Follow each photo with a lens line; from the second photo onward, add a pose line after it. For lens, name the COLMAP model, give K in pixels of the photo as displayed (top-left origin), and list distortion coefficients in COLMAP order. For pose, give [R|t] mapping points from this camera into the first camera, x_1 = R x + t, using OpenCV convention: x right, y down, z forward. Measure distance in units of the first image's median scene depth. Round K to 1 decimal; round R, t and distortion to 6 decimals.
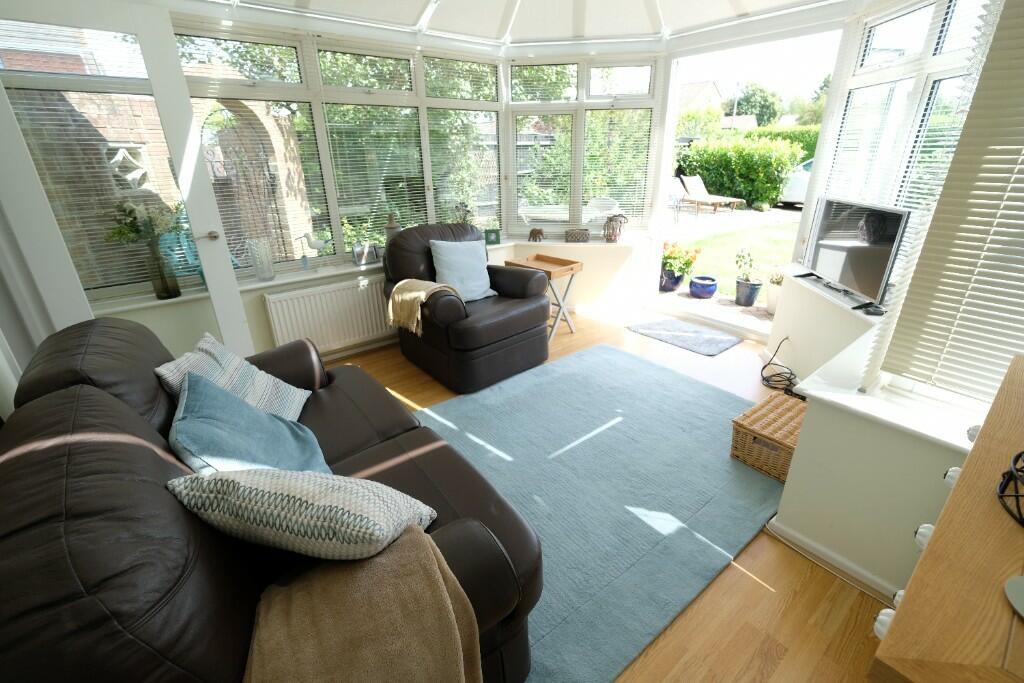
lens RADIAL K [[447.4, 0, 511.9], [0, 447.4, 338.5], [0, 0, 1]] dist [0.002609, -0.000059]
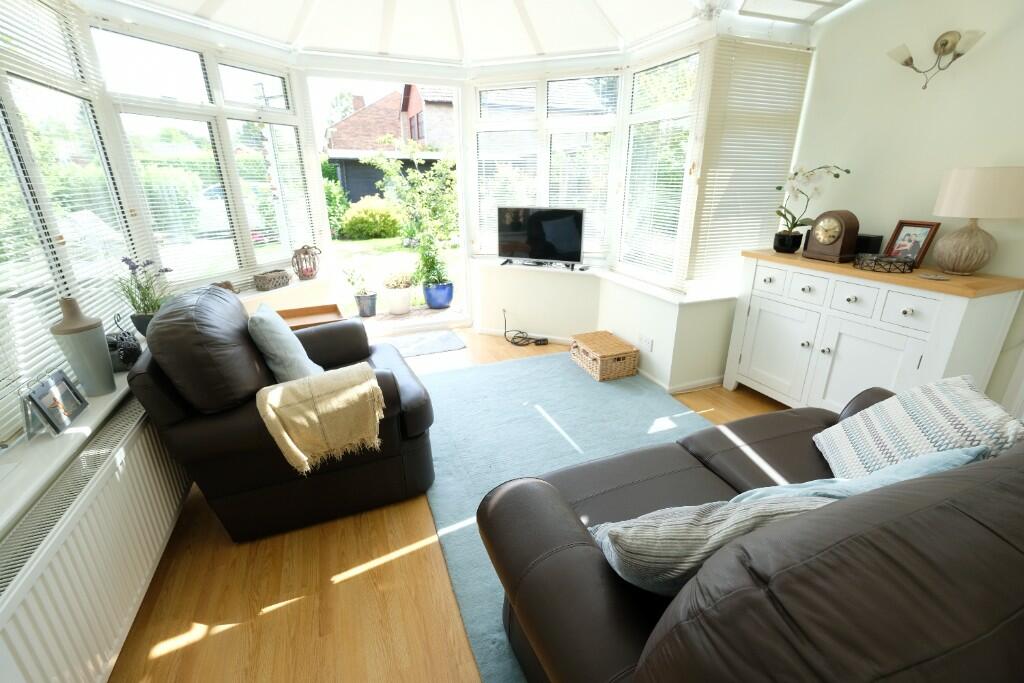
lens RADIAL K [[447.4, 0, 510.5], [0, 447.4, 338.5], [0, 0, 1]] dist [0.002609, -0.000059]
pose [[0.288087, -0.318134, 0.903215, -0.513308], [0.372898, 0.906021, 0.200184, -0.155650], [-0.882016, 0.279137, 0.379644, 0.415643]]
